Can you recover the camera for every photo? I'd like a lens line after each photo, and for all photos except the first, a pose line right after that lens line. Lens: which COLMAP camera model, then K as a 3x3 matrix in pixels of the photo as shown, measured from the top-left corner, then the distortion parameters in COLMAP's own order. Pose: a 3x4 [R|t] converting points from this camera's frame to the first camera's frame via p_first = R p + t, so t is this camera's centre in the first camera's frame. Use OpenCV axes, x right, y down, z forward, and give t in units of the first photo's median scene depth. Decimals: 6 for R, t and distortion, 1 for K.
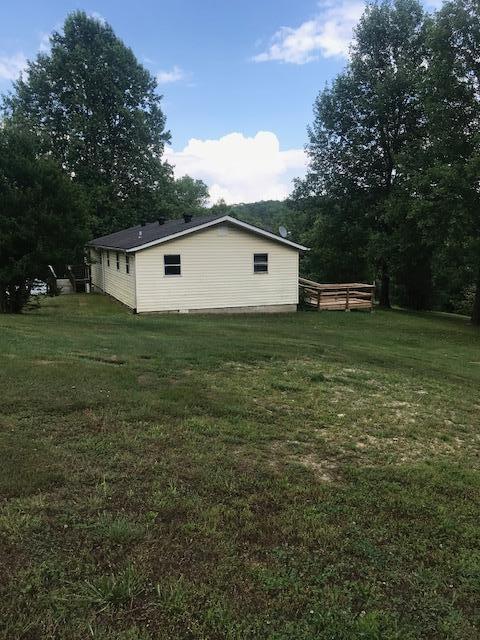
lens RADIAL K [[517.1, 0, 239.6], [0, 517.1, 318.8], [0, 0, 1]] dist [0.023631, -0.034254]
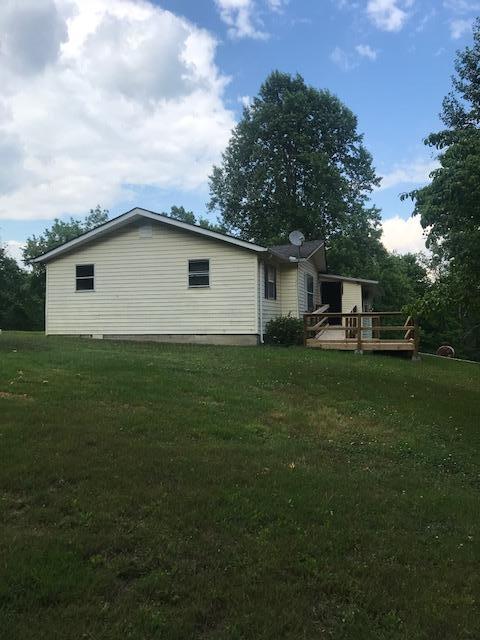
lens RADIAL K [[517.1, 0, 239.9], [0, 517.1, 321.8], [0, 0, 1]] dist [0.023631, -0.034254]
pose [[0.789602, -0.007987, -0.613567, 0.519858], [-0.085457, 0.988740, -0.122846, 0.040005], [0.607639, 0.149433, 0.780028, 0.495476]]
